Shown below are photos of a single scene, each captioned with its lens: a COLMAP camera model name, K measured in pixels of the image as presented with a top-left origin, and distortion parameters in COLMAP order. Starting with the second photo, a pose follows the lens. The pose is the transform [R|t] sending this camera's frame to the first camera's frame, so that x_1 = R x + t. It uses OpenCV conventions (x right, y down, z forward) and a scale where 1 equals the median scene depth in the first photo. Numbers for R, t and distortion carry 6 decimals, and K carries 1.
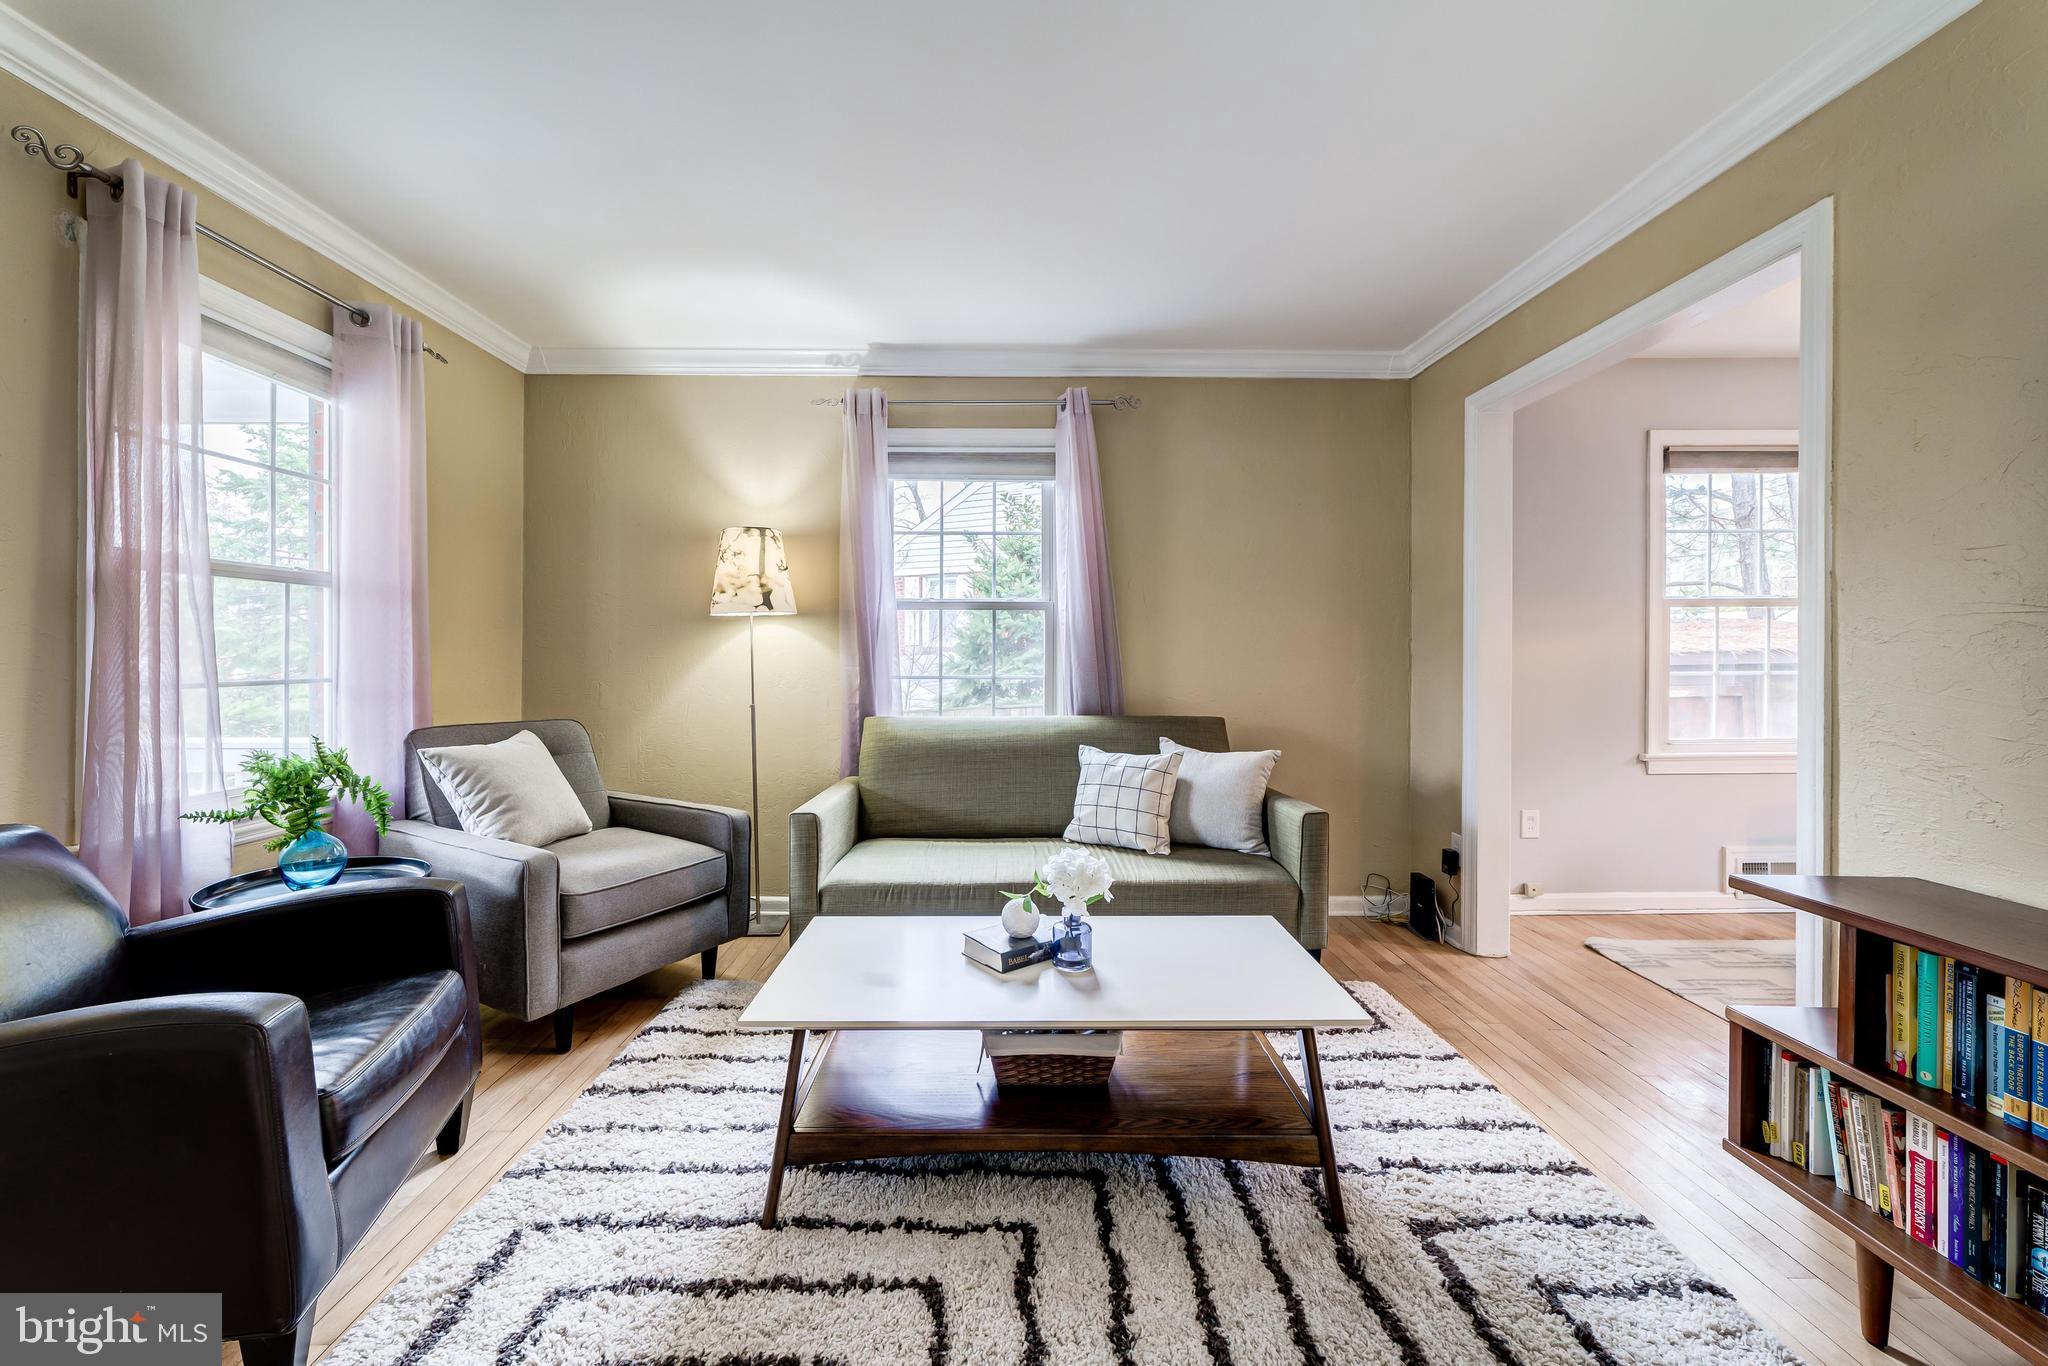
lens RADIAL K [[815.7, 0, 1022.1], [0, 815.7, 658.8], [0, 0, 1]] dist [-0.039340, 0.017555]
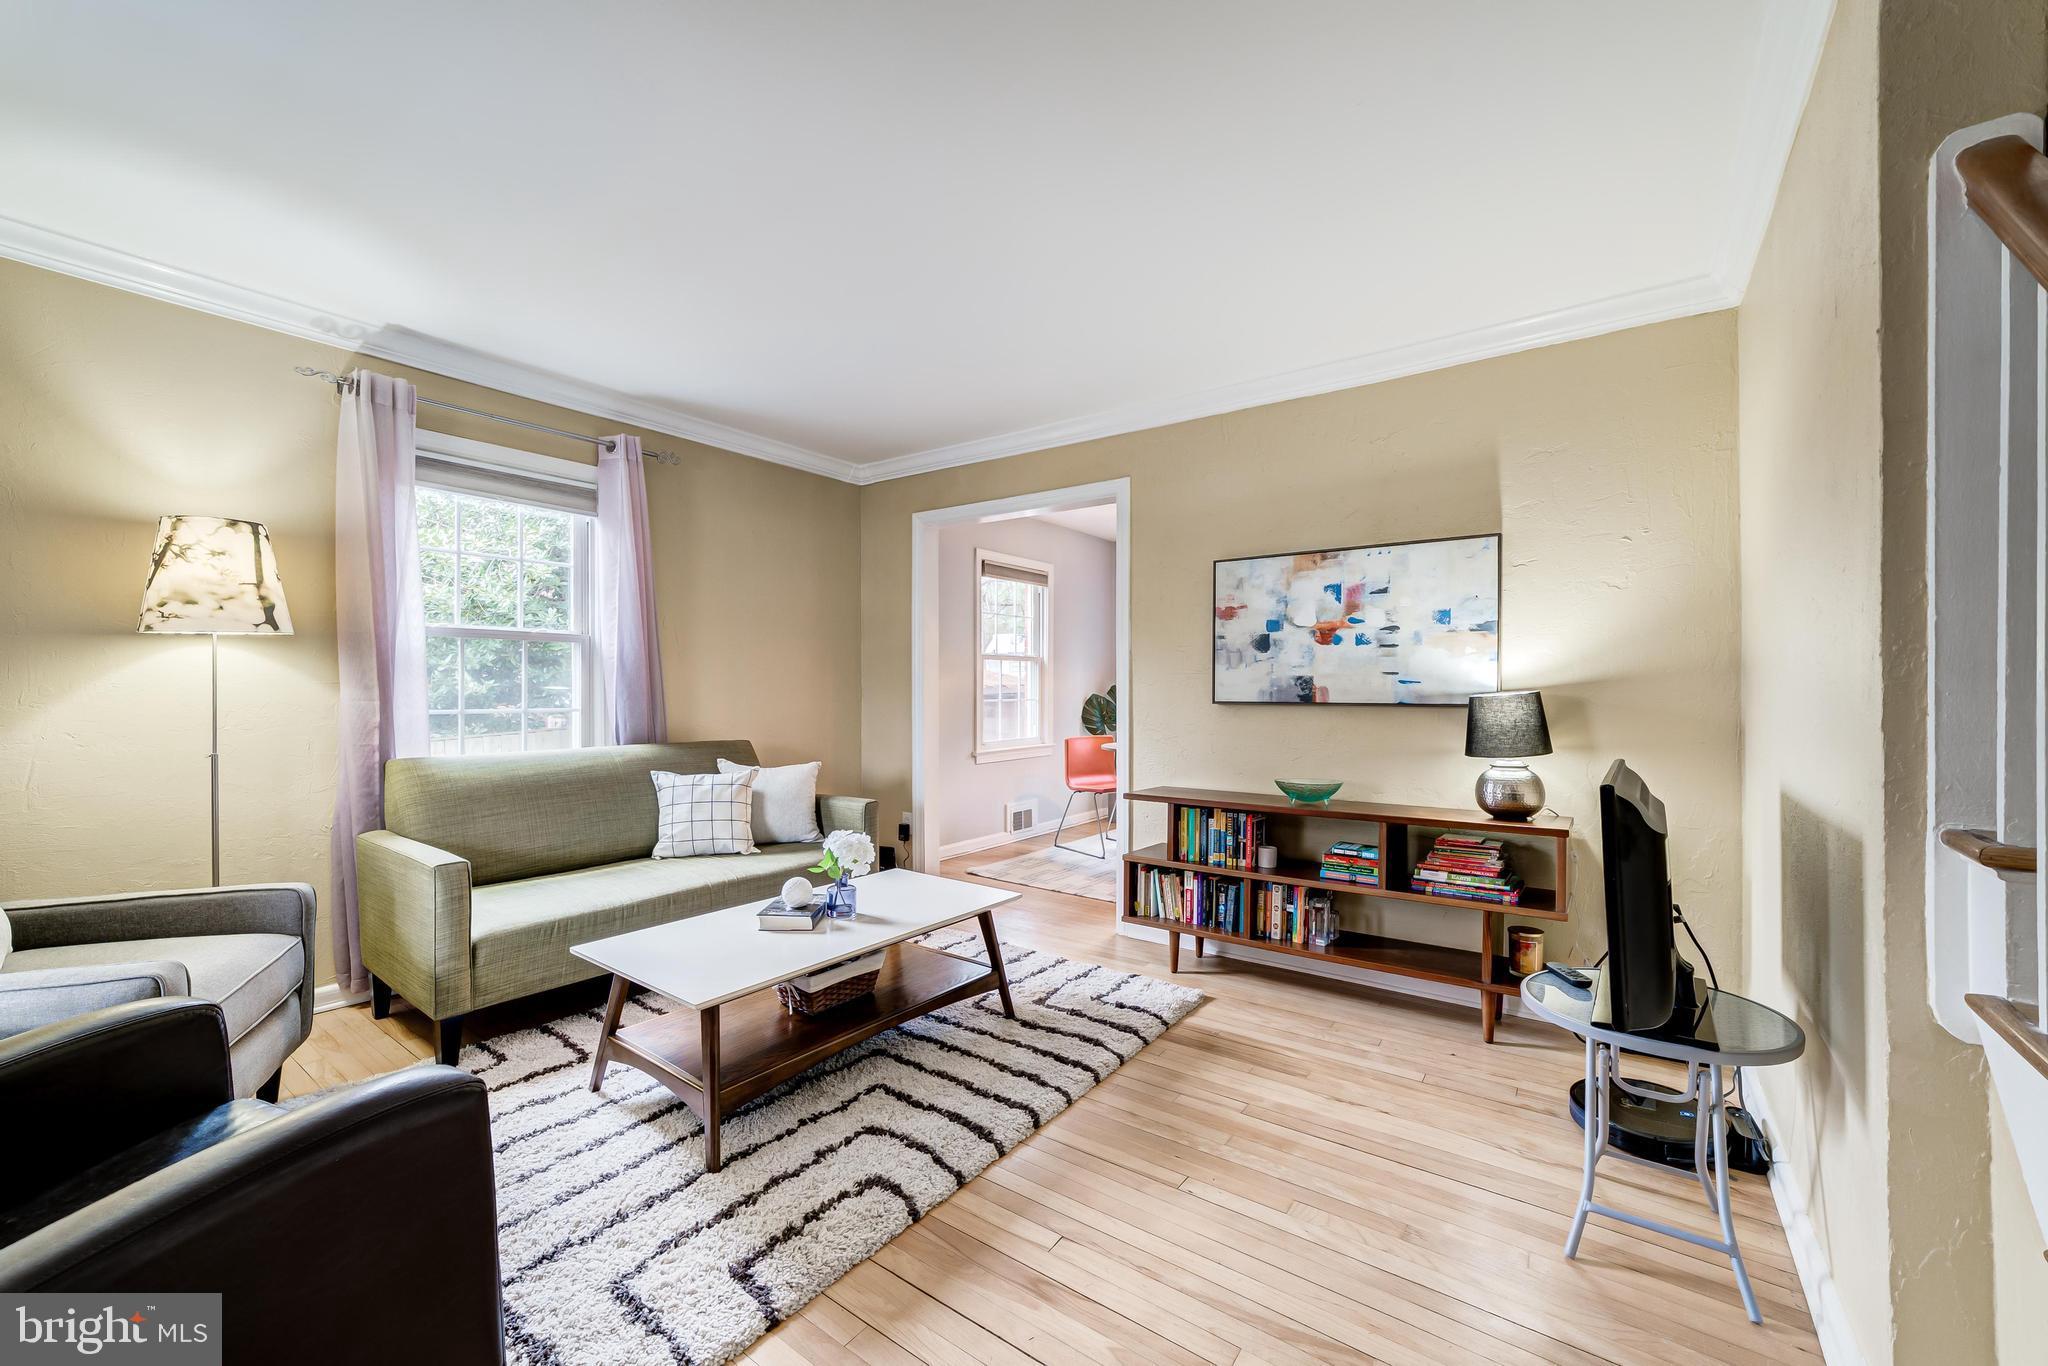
lens RADIAL K [[779.5, 0, 1050.0], [0, 779.5, 684.9], [0, 0, 1]] dist [-0.026476, 0.000036]
pose [[0.586981, 0.005699, 0.809581, -0.500975], [-0.001468, 0.999981, -0.005975, -0.004368], [-0.809599, 0.002319, 0.586978, -0.038610]]
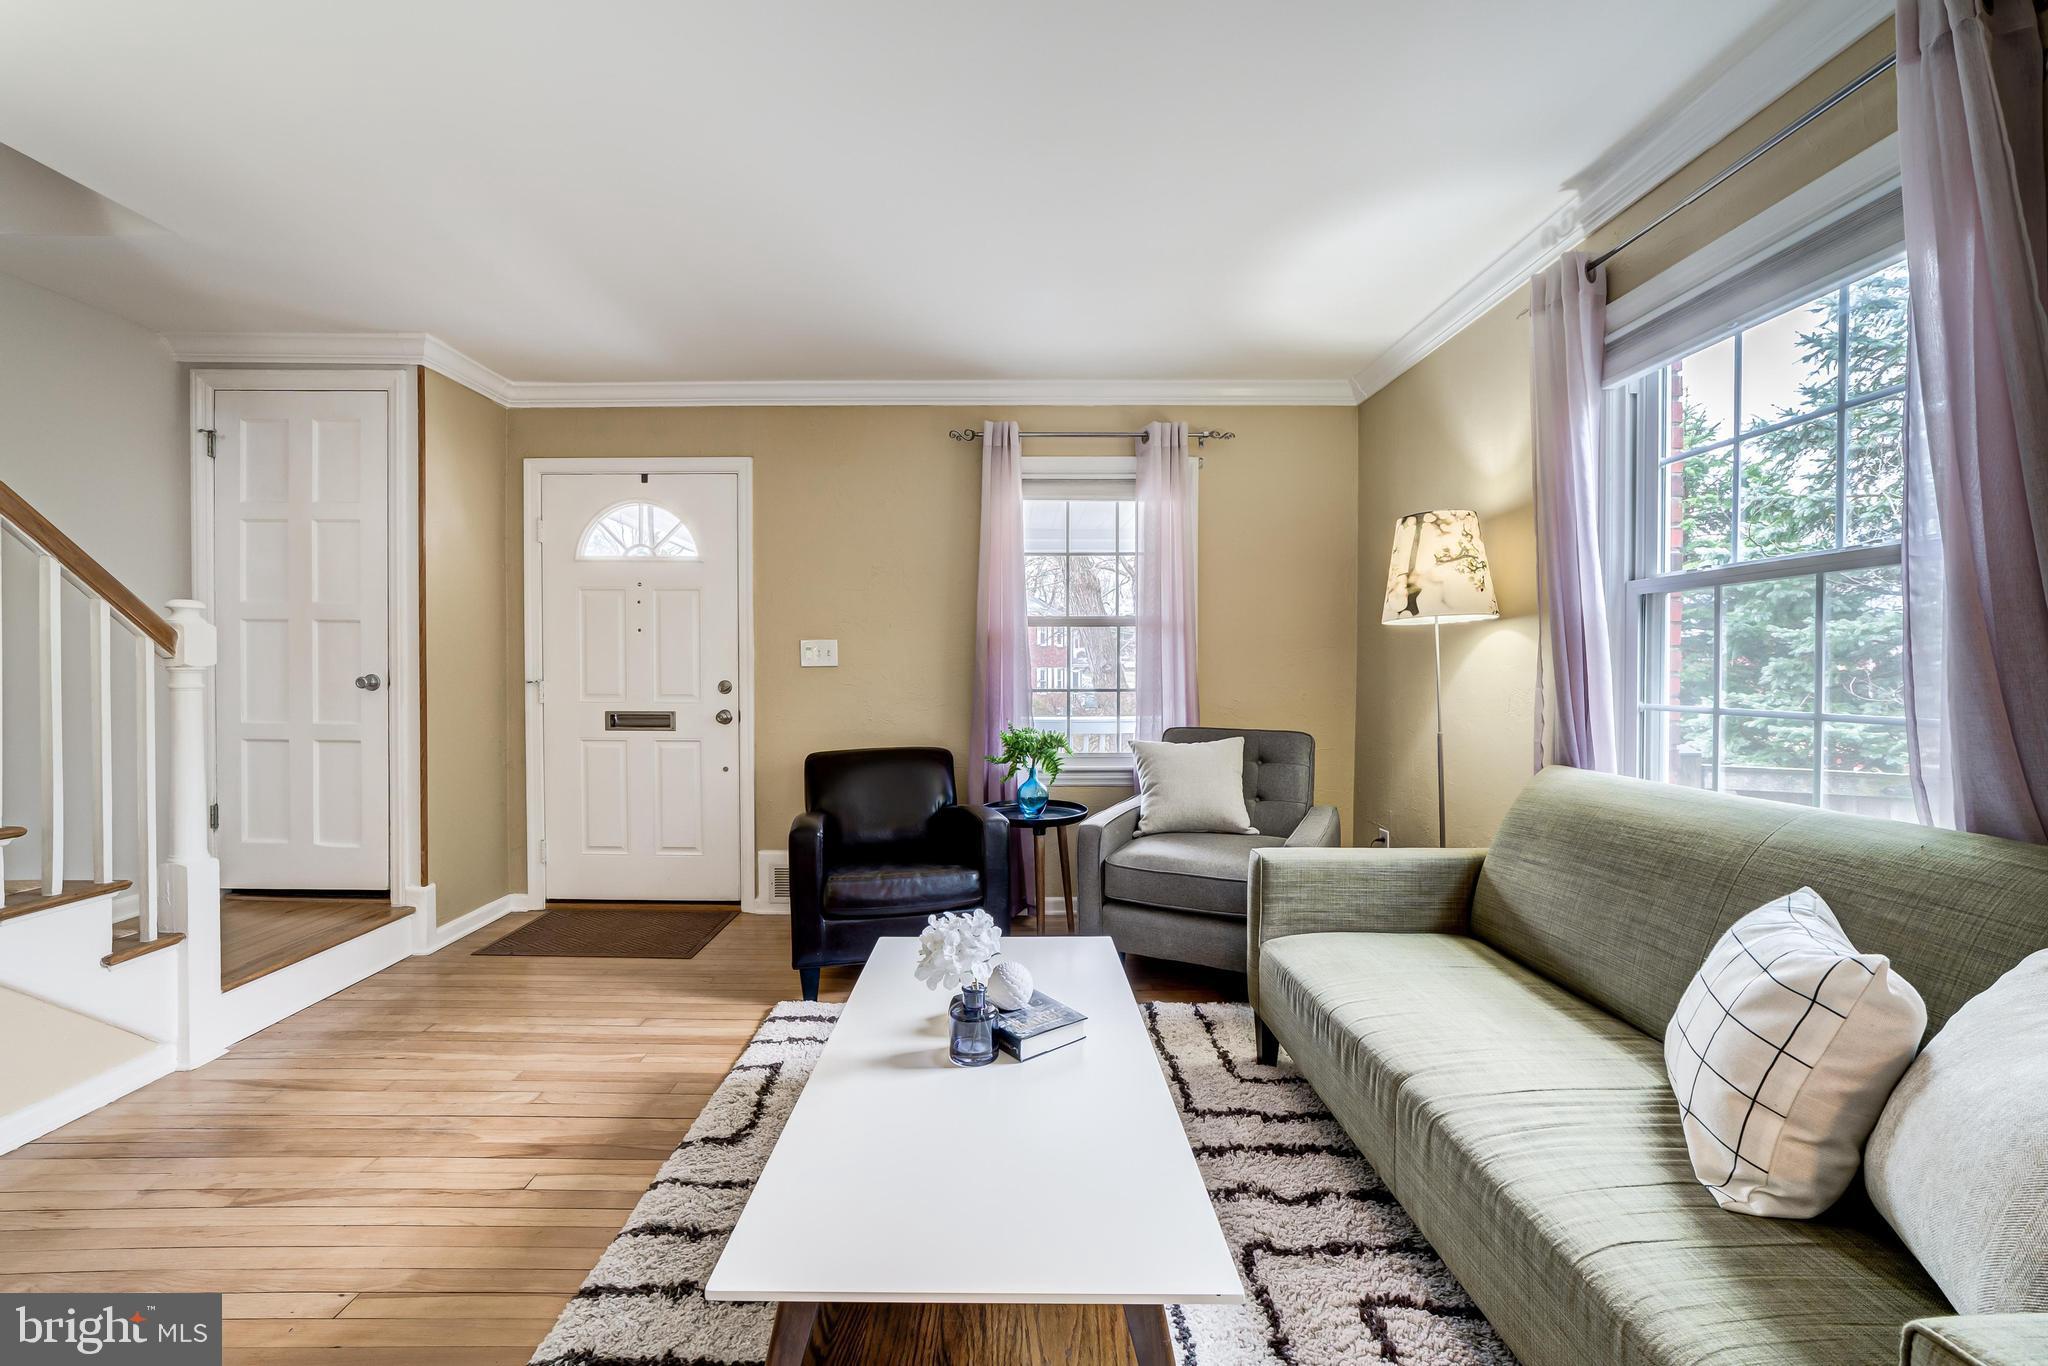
lens RADIAL K [[810.1, 0, 983.0], [0, 810.1, 682.5], [0, 0, 1]] dist [-0.044451, 0.021111]
pose [[-0.026549, 0.011135, -0.999586, 0.533173], [-0.001920, 0.999936, 0.011190, -0.001870], [0.999646, 0.002217, -0.026526, 0.643659]]
